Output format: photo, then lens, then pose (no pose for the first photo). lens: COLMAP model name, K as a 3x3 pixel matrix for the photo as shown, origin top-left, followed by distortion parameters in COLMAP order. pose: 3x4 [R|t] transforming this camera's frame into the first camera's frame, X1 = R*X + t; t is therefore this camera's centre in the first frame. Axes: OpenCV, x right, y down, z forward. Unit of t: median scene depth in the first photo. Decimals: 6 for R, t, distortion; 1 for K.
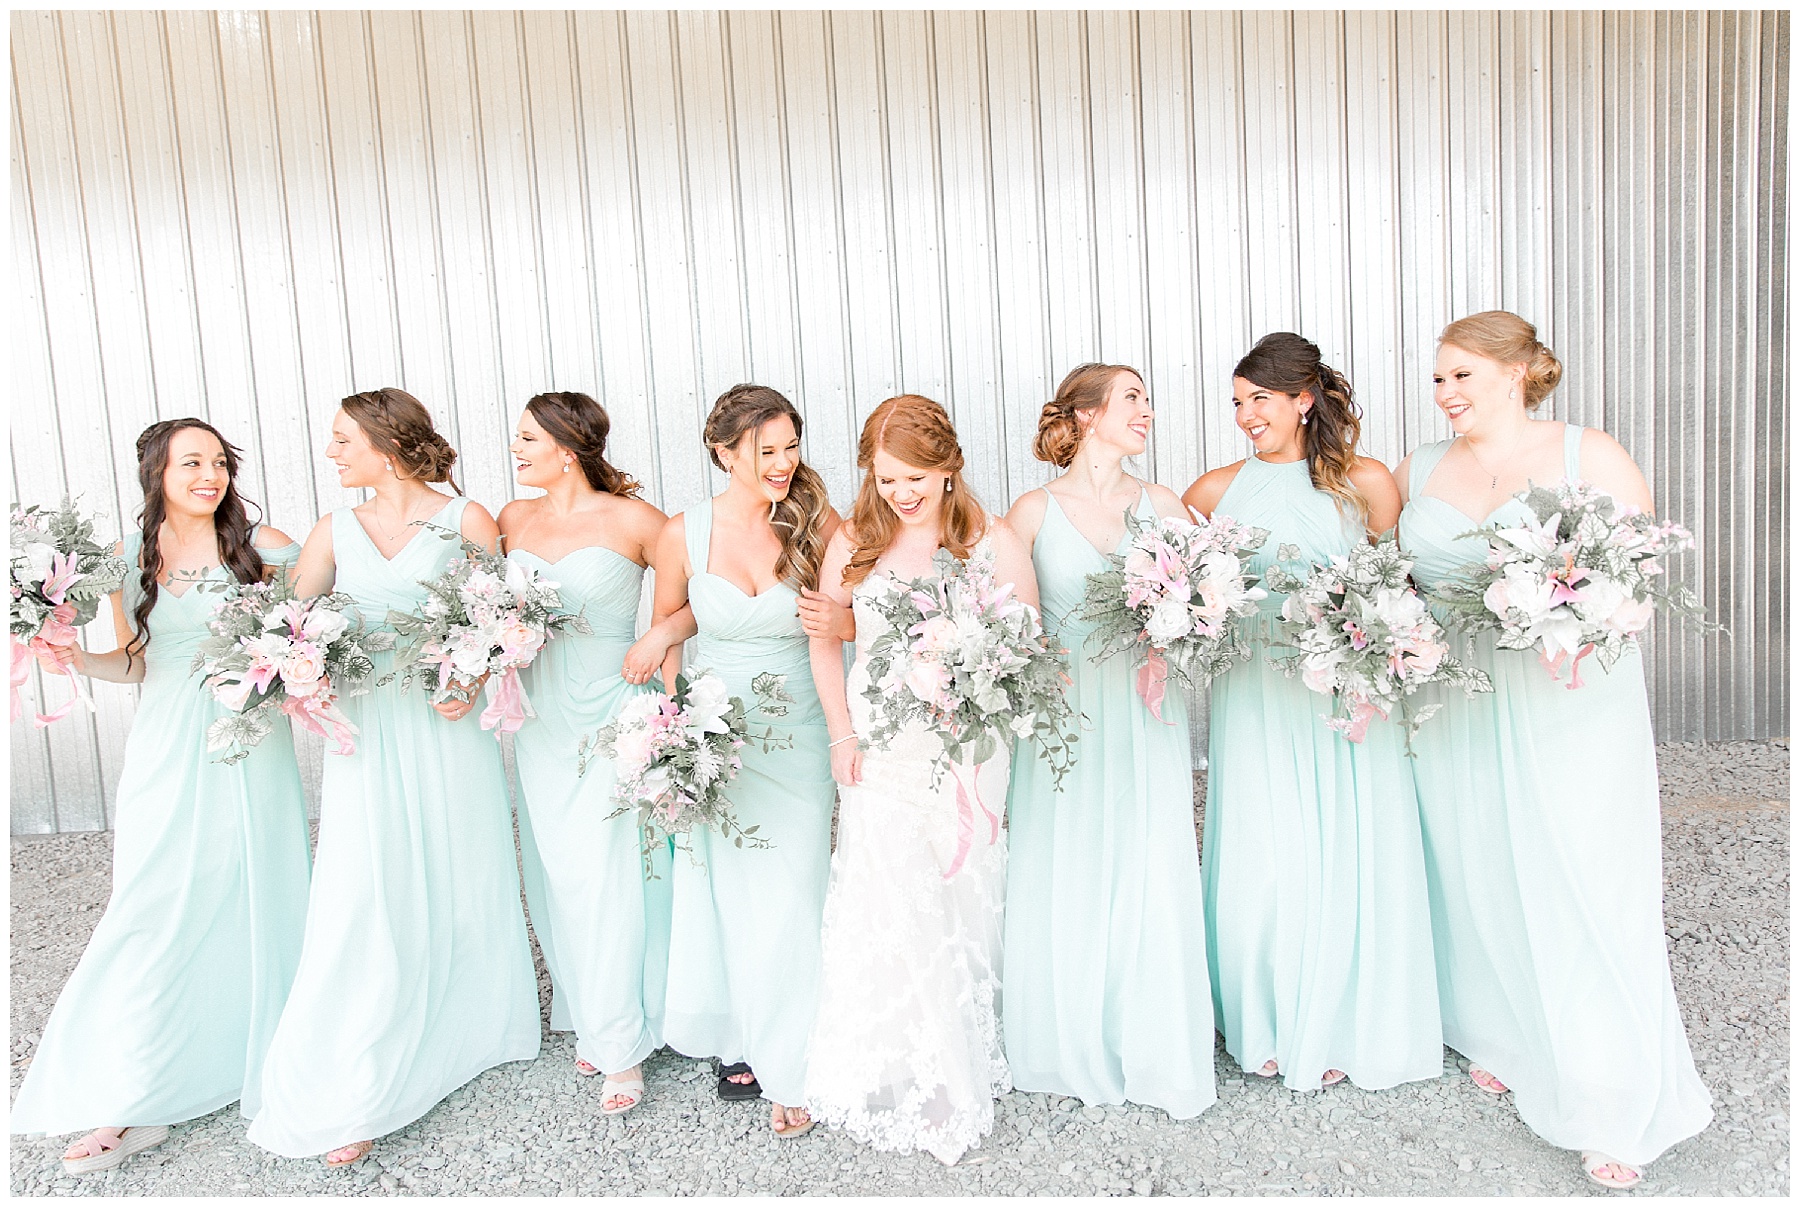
lens RADIAL K [[1172.0, 0, 892.6], [0, 1172.0, 605.2], [0, 0, 1]] dist [0.003591, 0.003451]
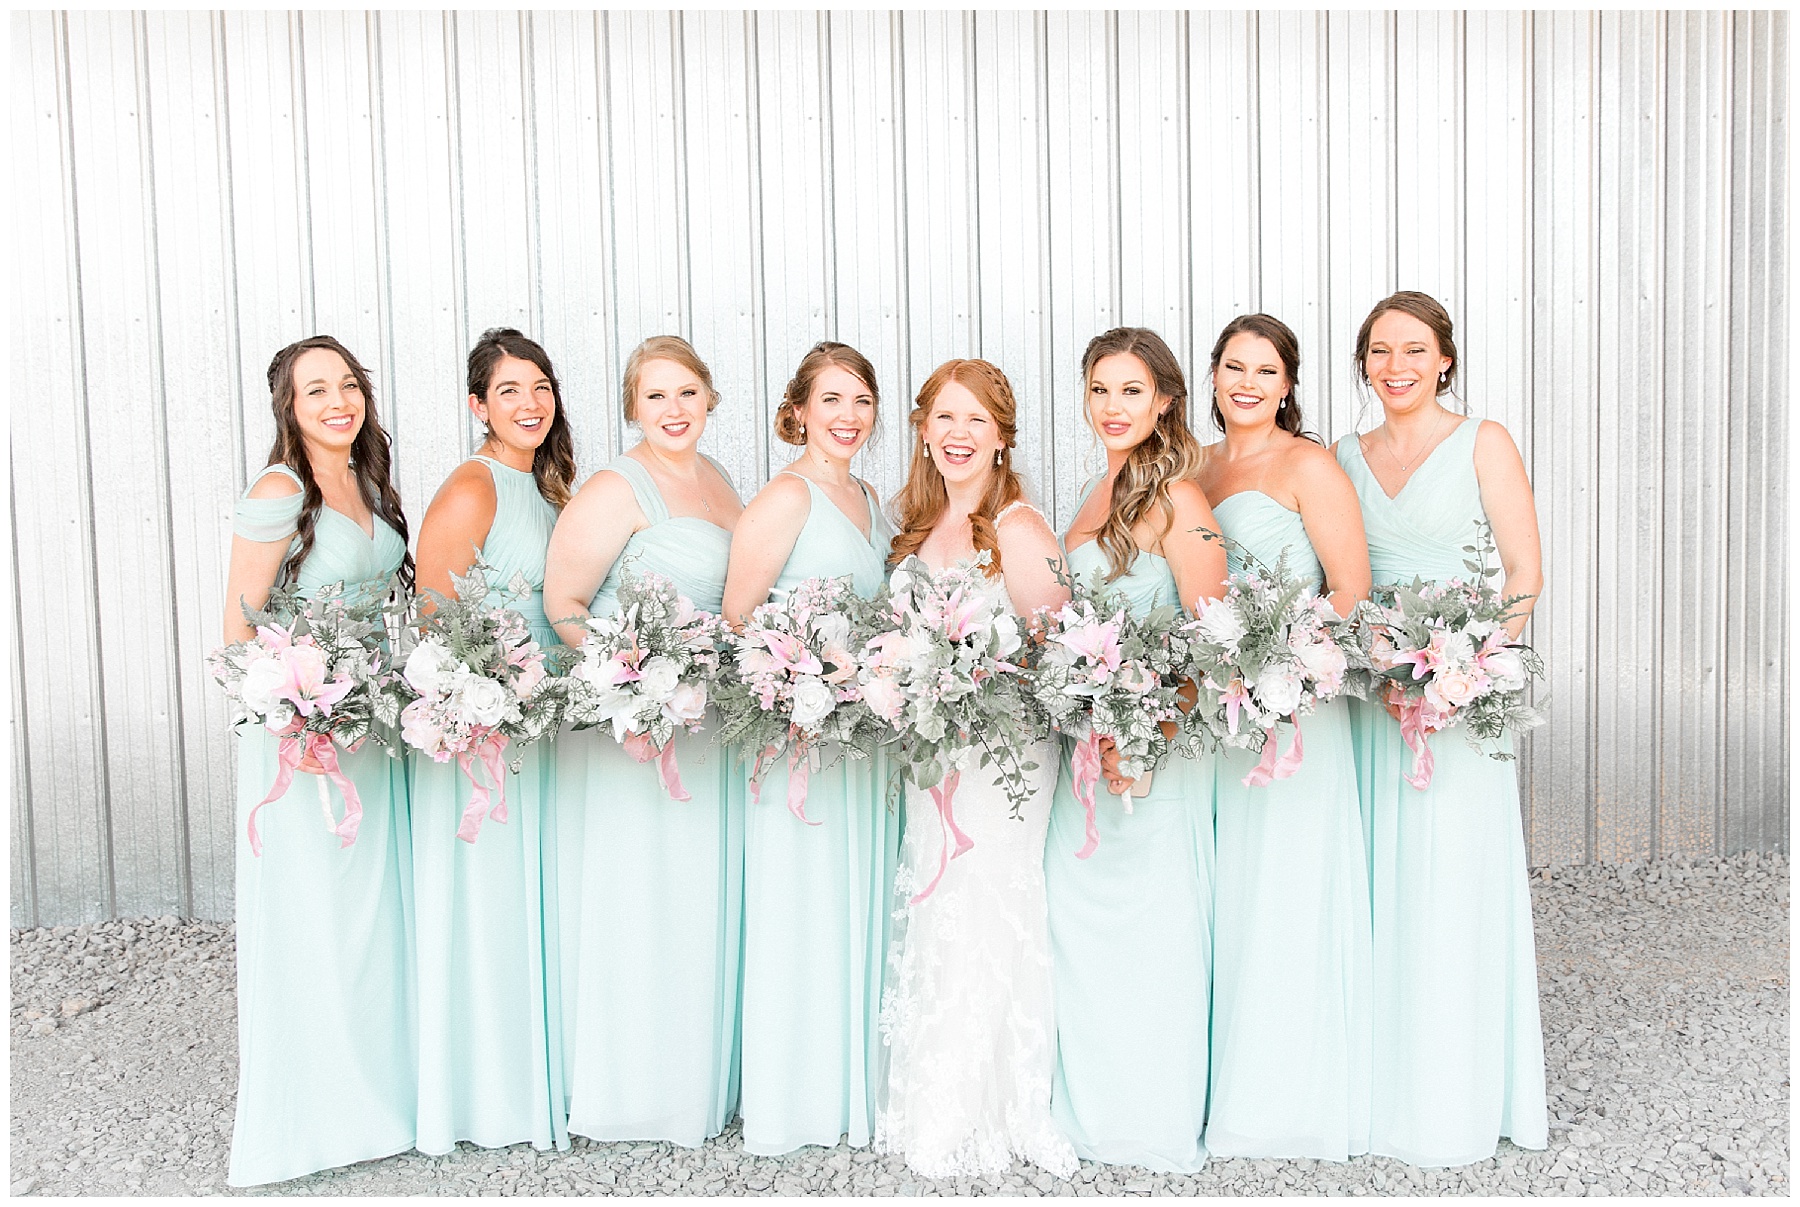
lens RADIAL K [[1574.5, 0, 952.3], [0, 1574.5, 567.2], [0, 0, 1]] dist [-0.006578, 0.015249]
pose [[0.994798, 0.033456, 0.096216, -0.007600], [-0.030681, 0.999074, -0.030174, -0.013010], [-0.097136, 0.027065, 0.994903, 0.078875]]
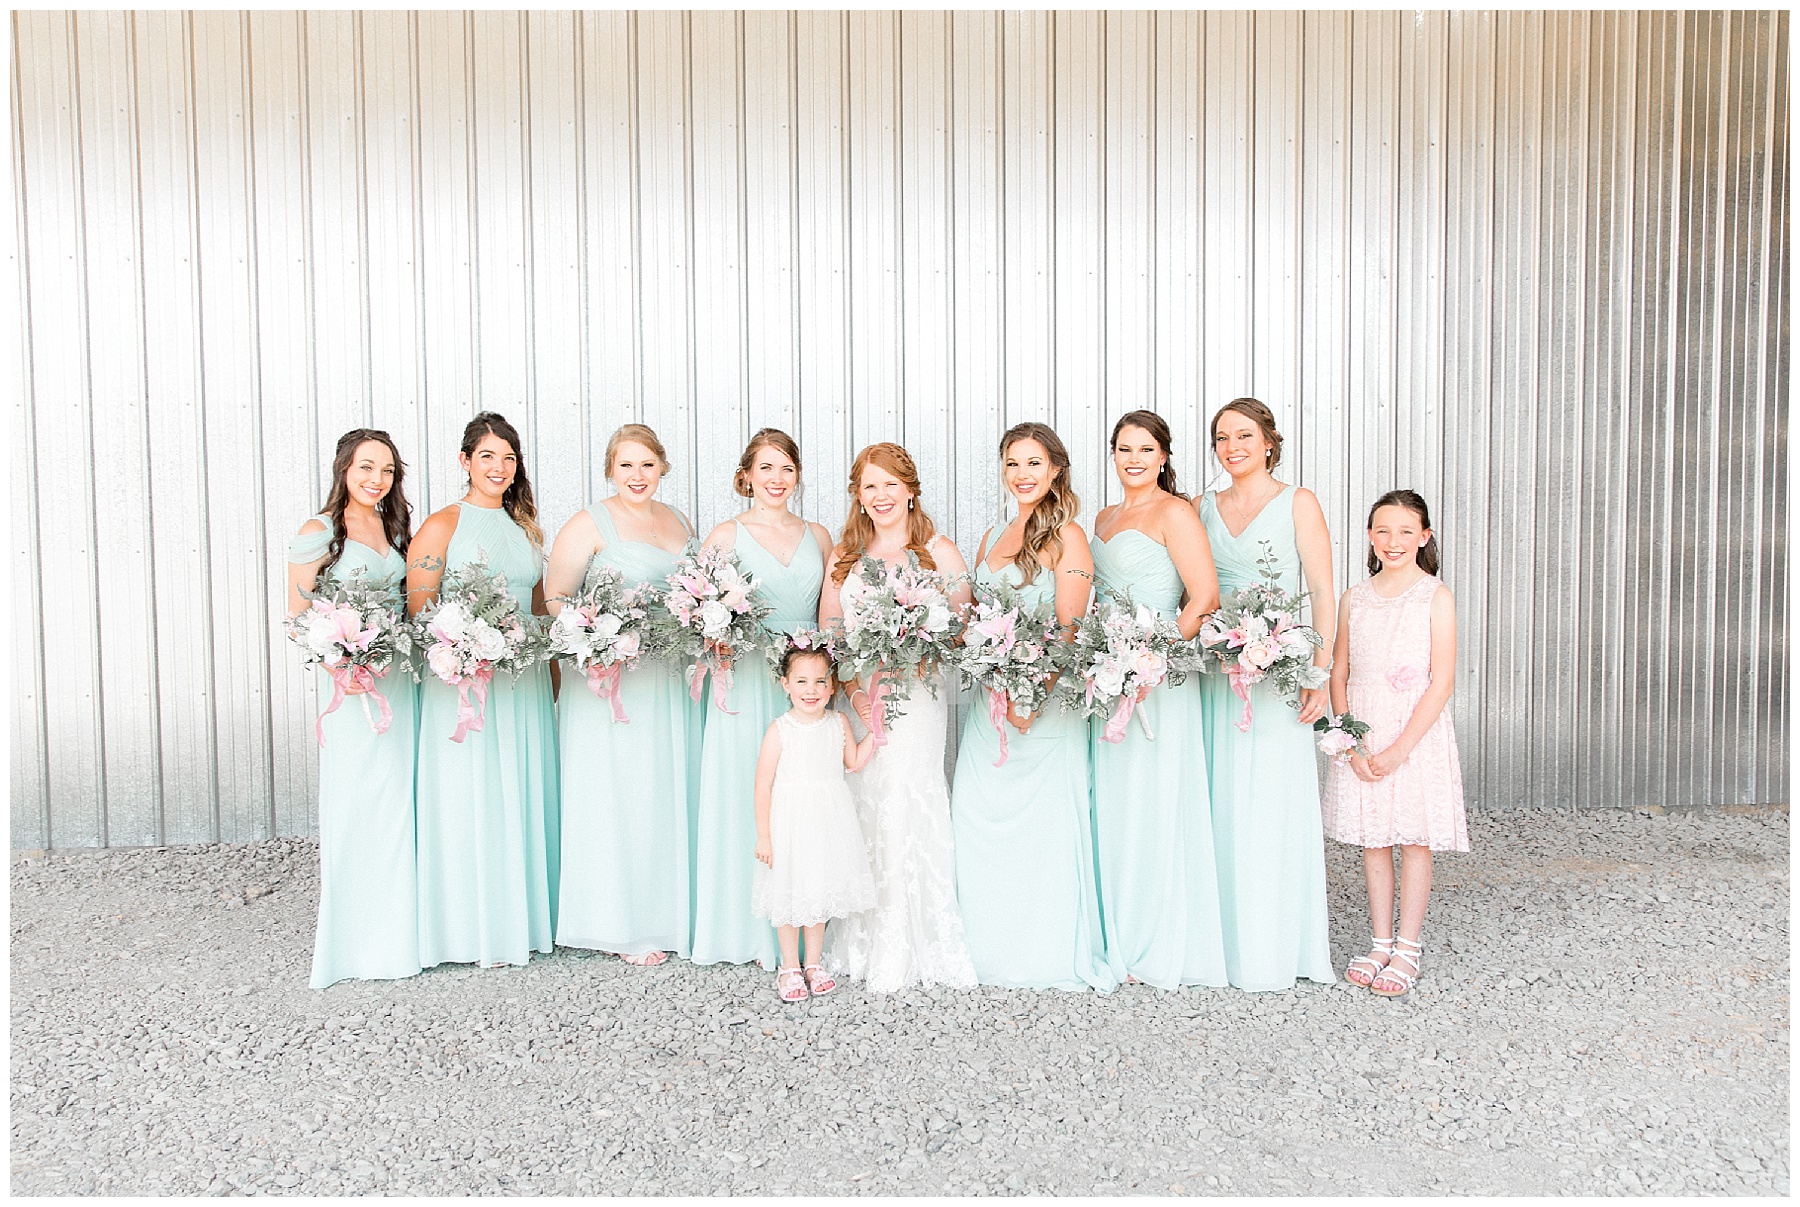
lens RADIAL K [[1306.6, 0, 897.1], [0, 1306.6, 606.2], [0, 0, 1]] dist [-0.011541, 0.006087]
pose [[0.993613, 0.047242, 0.102478, -0.014957], [-0.042898, 0.998102, -0.044184, 0.017742], [-0.104371, 0.039505, 0.993754, -0.065823]]
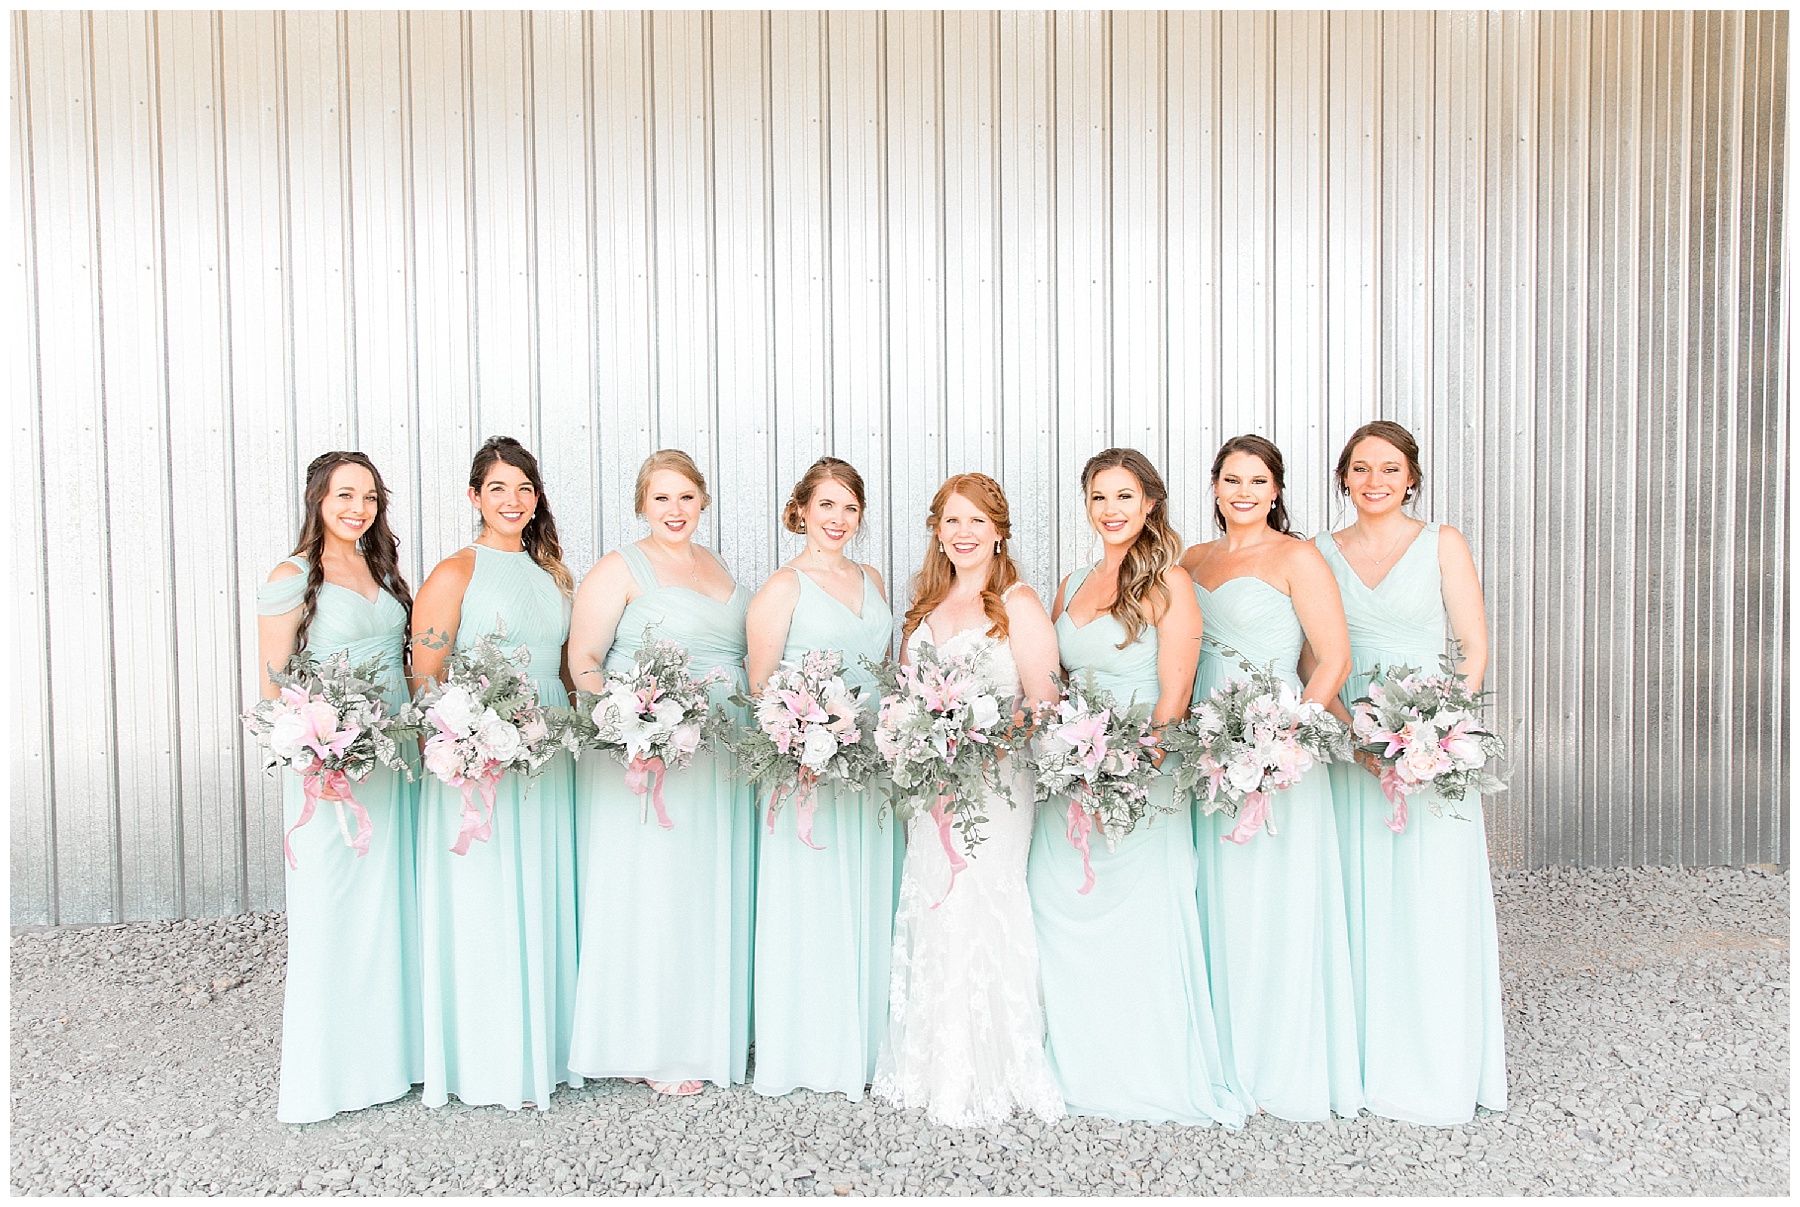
lens RADIAL K [[1253.4, 0, 864.6], [0, 1253.4, 598.4], [0, 0, 1]] dist [0.001229, 0.000104]
pose [[0.993229, 0.045032, 0.107092, -0.063551], [-0.039001, 0.997568, -0.057758, -0.012320], [-0.109433, 0.053190, 0.992570, 0.084589]]
